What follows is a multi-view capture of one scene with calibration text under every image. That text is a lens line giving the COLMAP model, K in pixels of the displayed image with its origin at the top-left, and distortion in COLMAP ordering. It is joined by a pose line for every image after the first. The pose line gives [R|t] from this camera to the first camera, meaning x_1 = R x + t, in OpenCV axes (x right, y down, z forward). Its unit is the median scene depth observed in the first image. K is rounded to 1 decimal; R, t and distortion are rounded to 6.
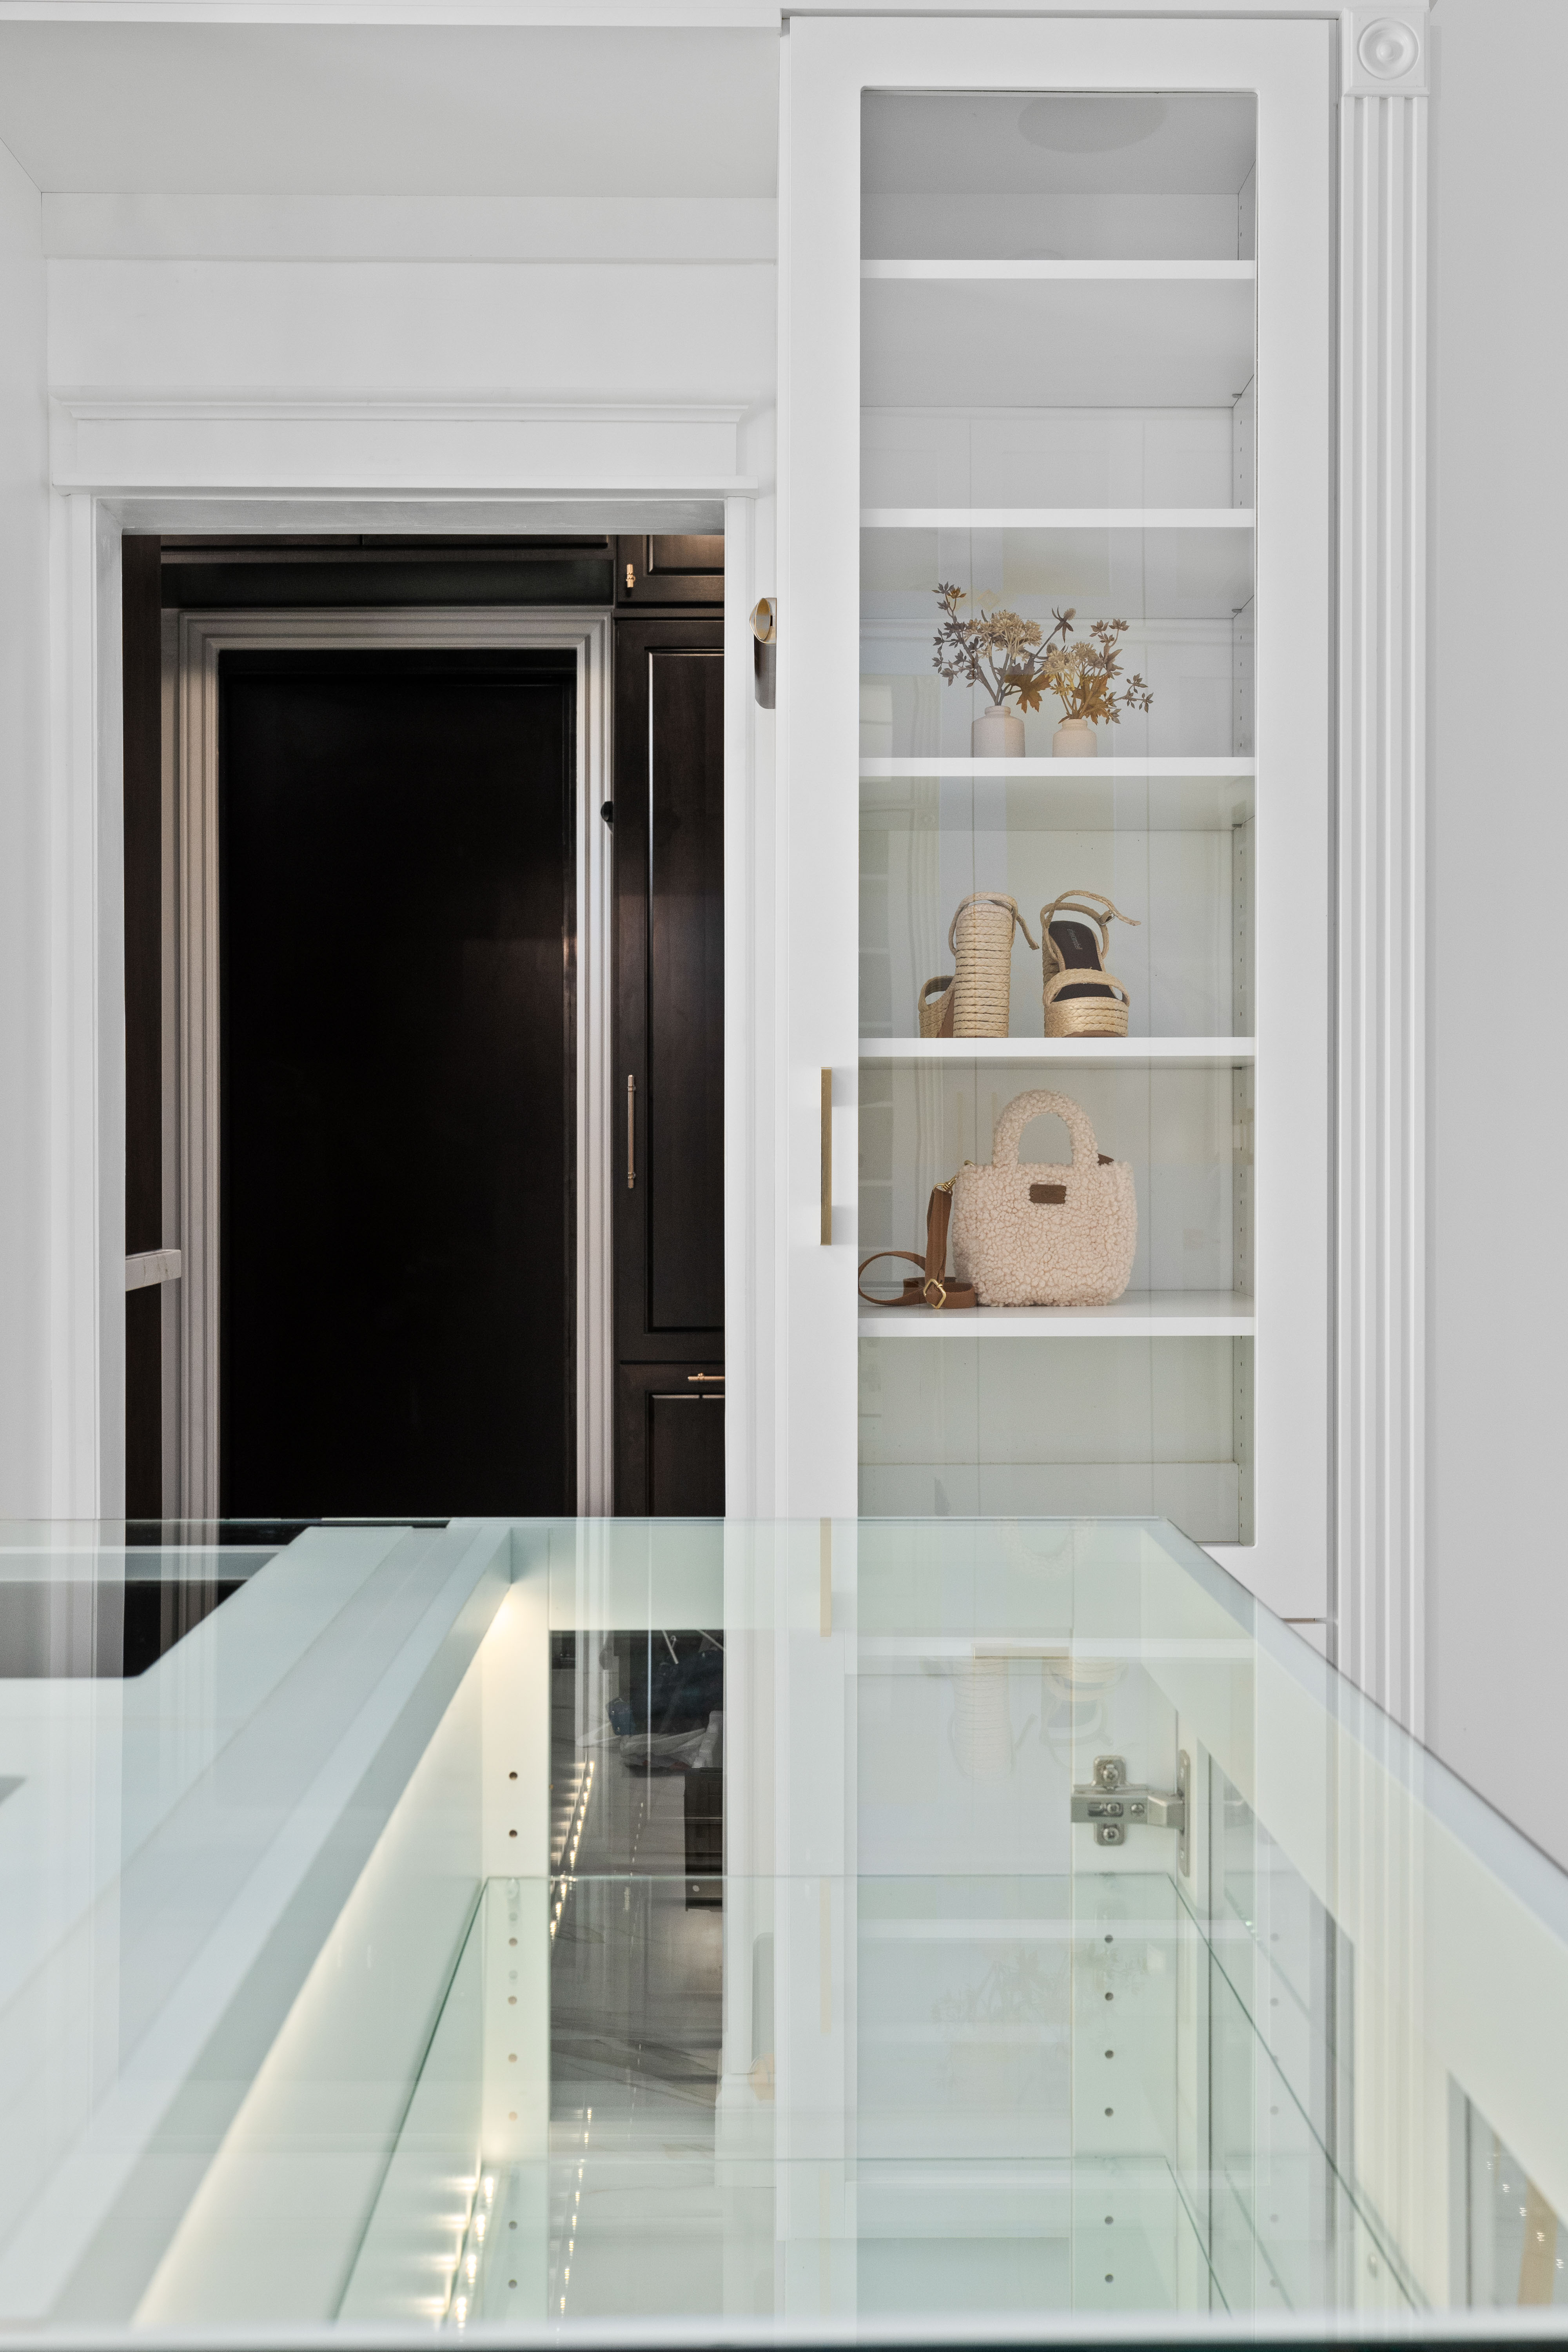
lens RADIAL K [[2248.8, 0, 786.1], [0, 2248.8, 1124.2], [0, 0, 1]] dist [0.012447, 0.010136]
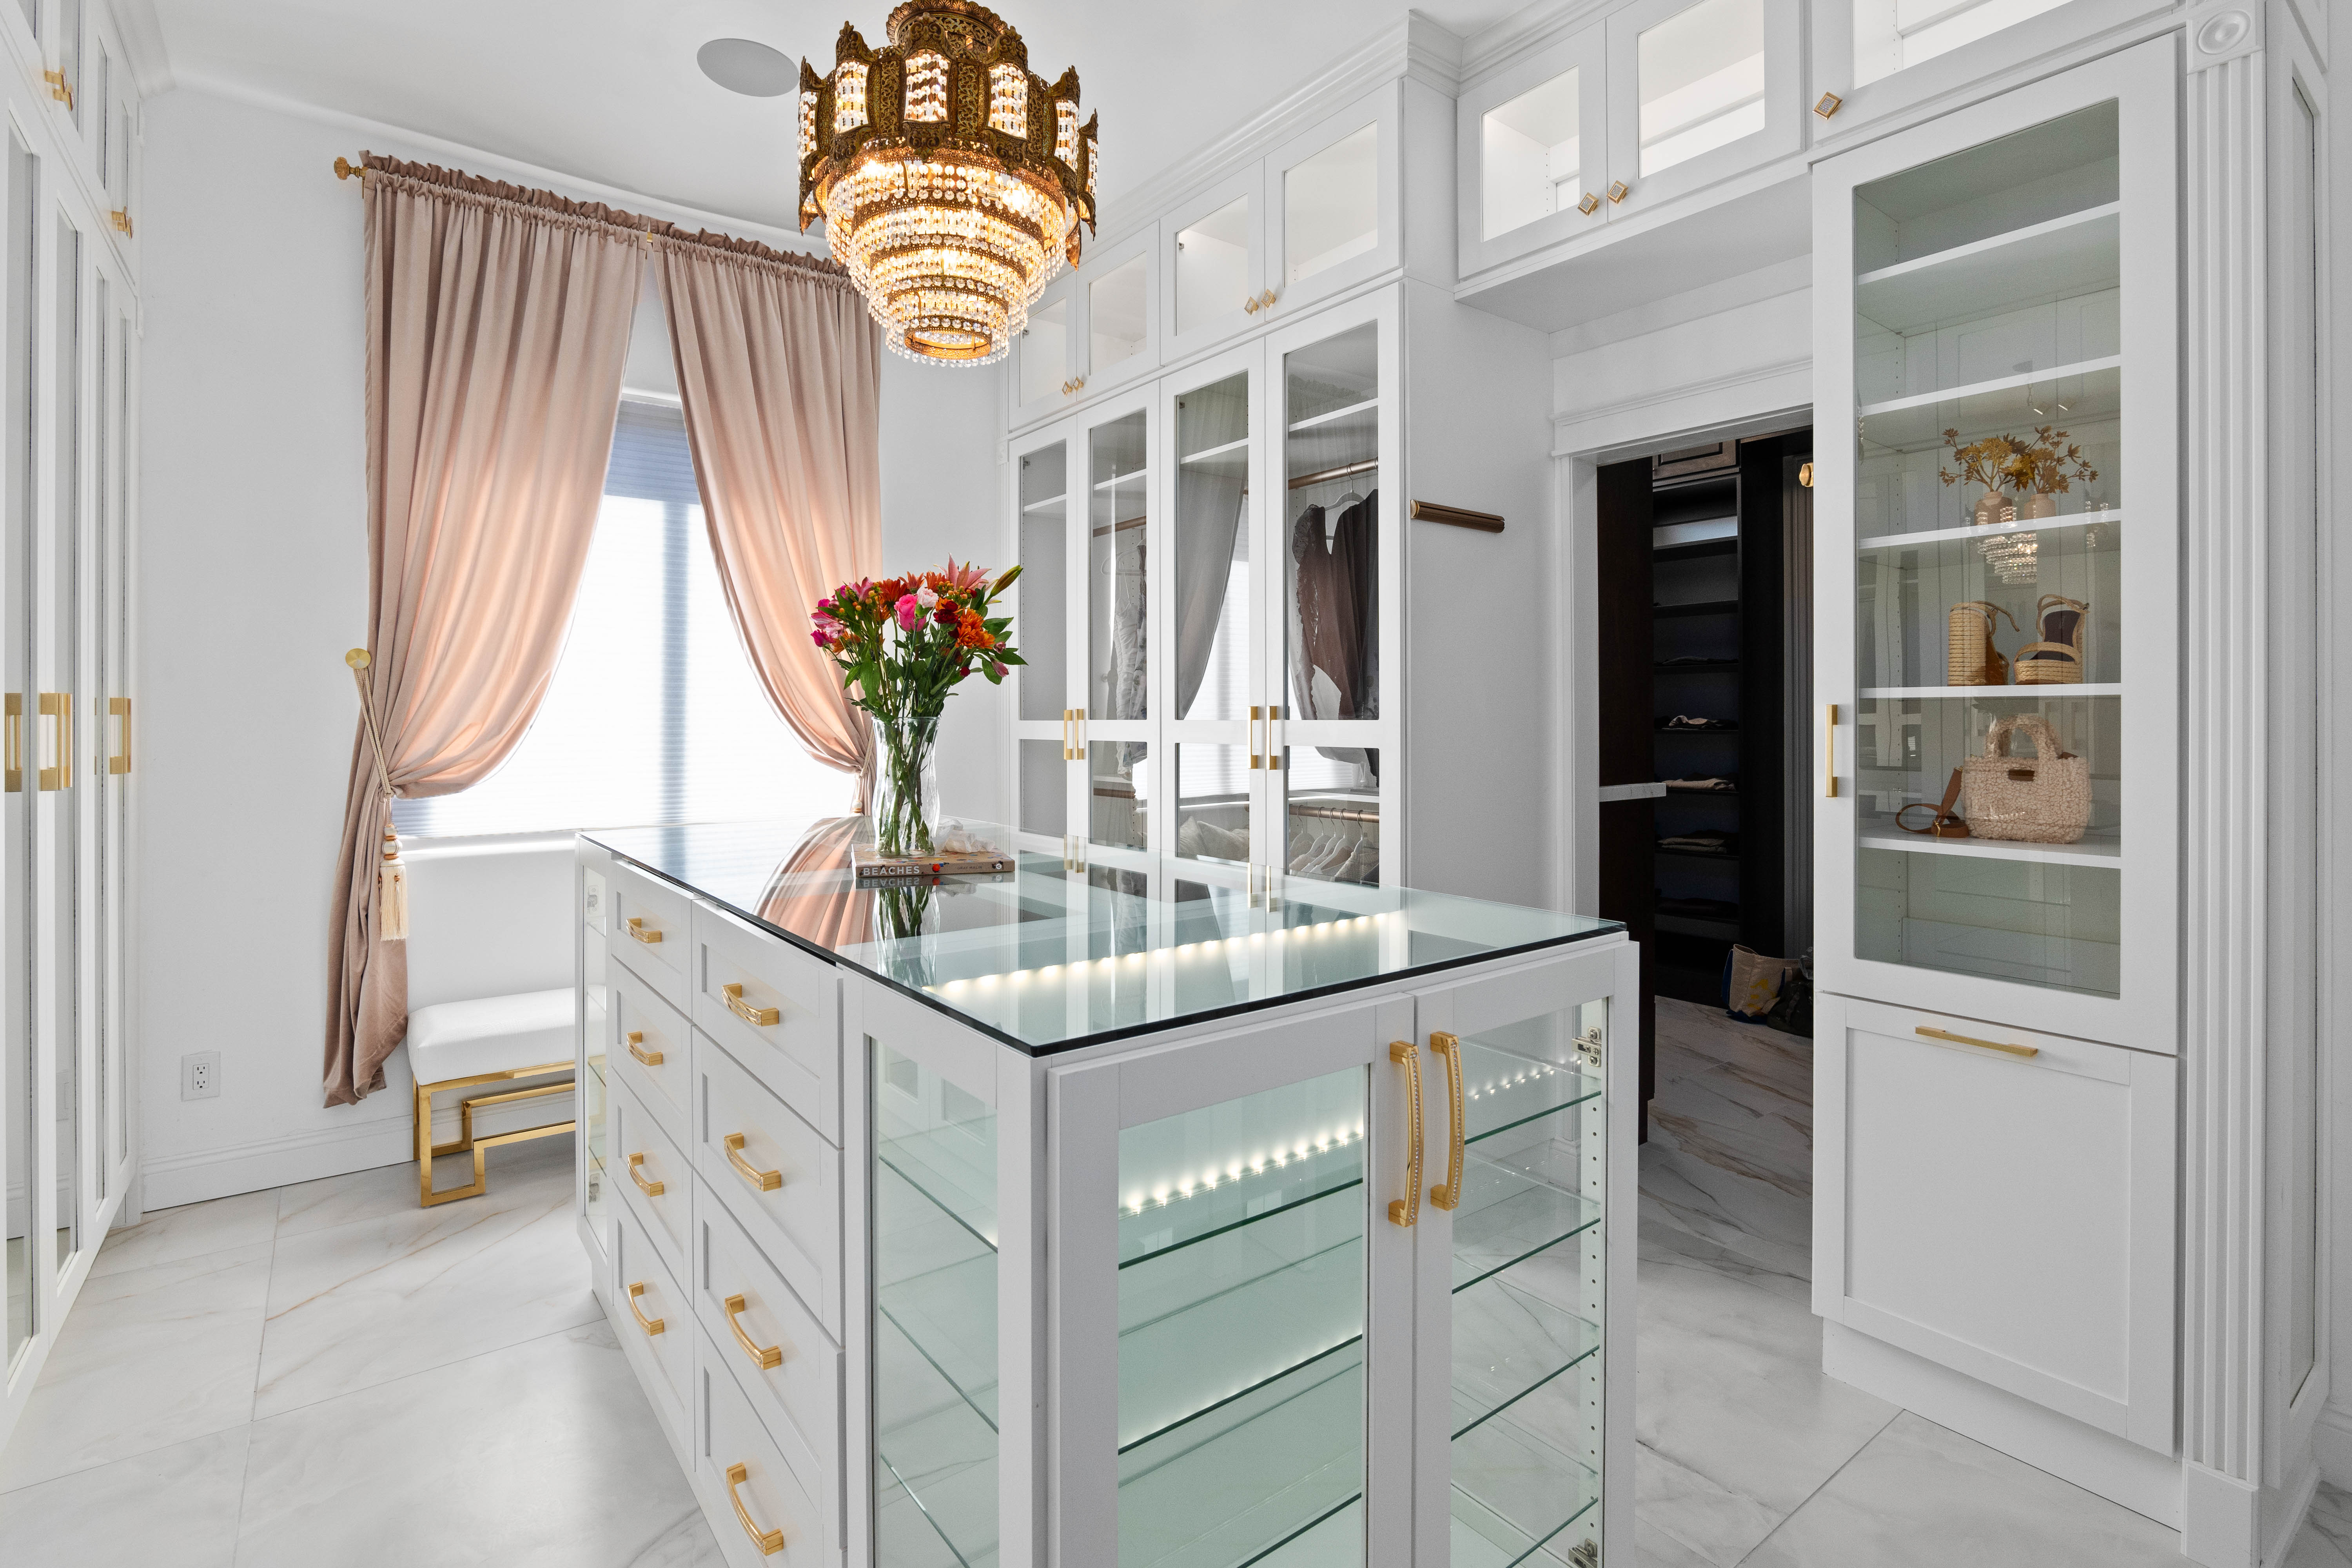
lens RADIAL K [[1133.4, 0, 1186.0], [0, 1133.4, 709.4], [0, 0, 1]] dist [-0.001601, 0.000849]
pose [[0.596293, -0.003694, -0.802758, 0.430288], [0.004678, 0.999988, -0.001127, -0.020875], [0.802753, -0.003083, 0.596304, -0.016766]]
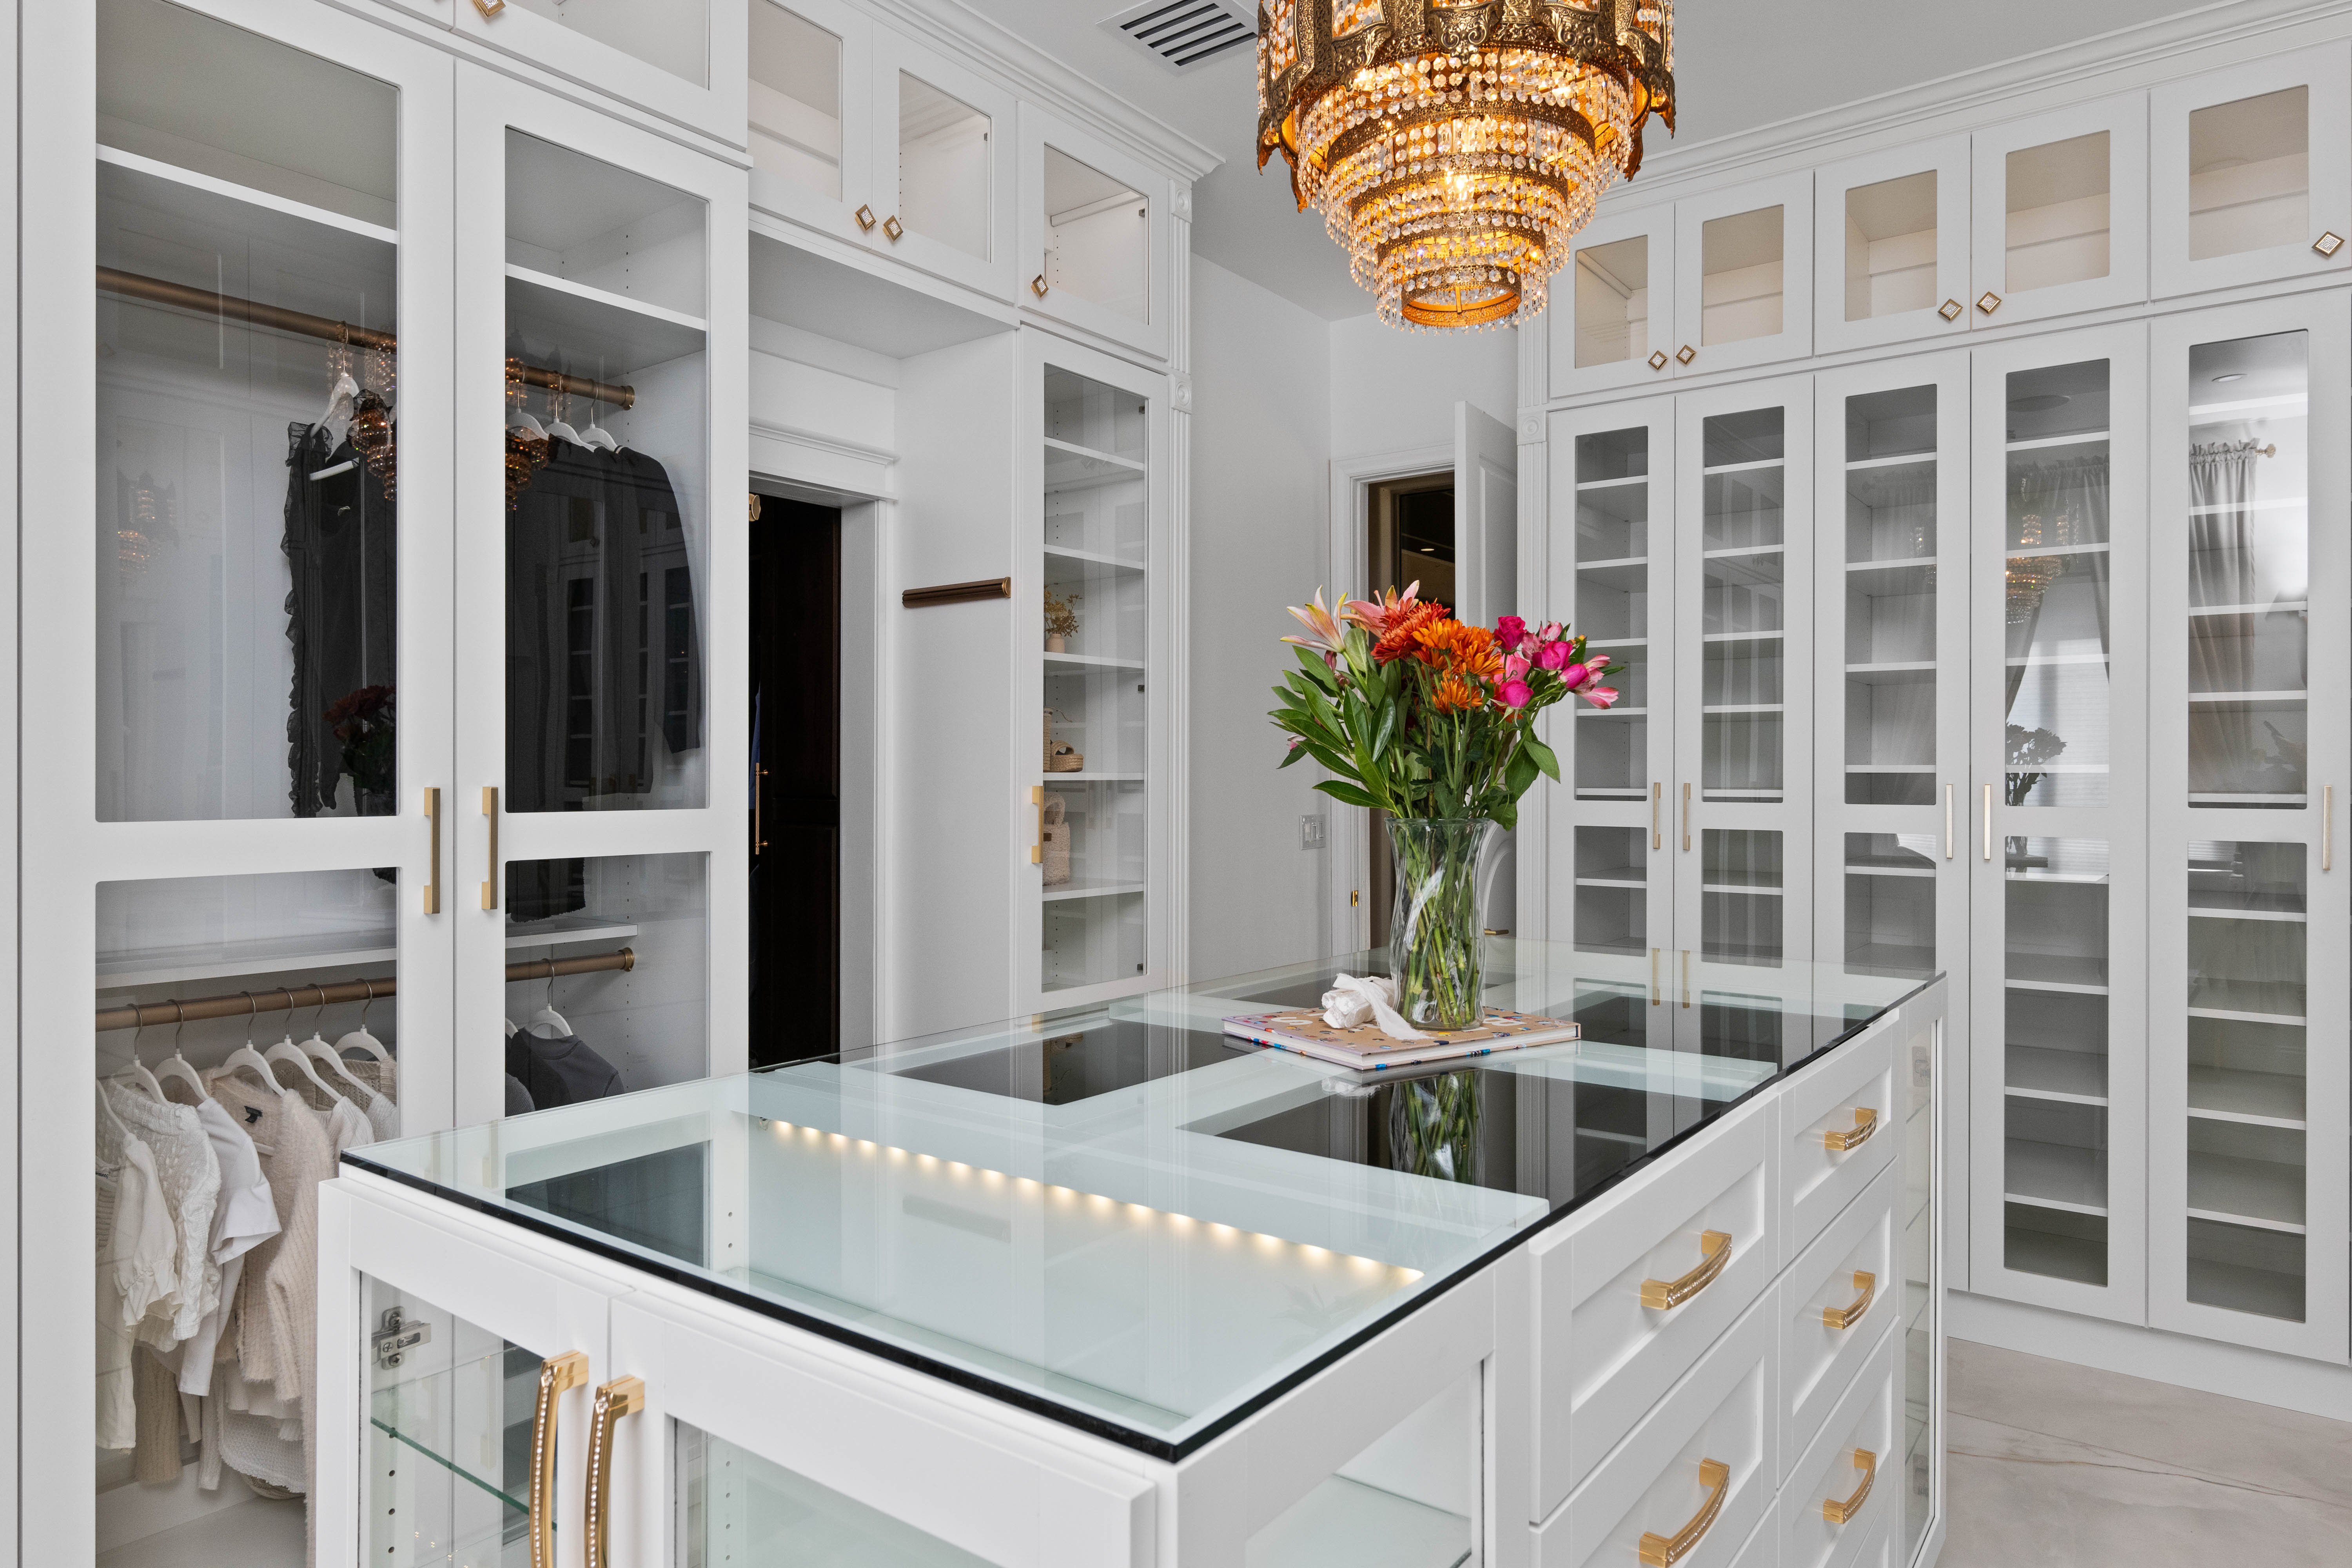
lens RADIAL K [[1430.6, 0, 1176.0], [0, 1430.6, 784.0], [0, 0, 1]] dist [-0.005238, -0.000607]
pose [[0.618910, -0.000757, 0.785461, -0.956073], [-0.000494, 0.999999, 0.001353, -0.028634], [-0.785462, -0.001226, 0.618909, -0.008990]]
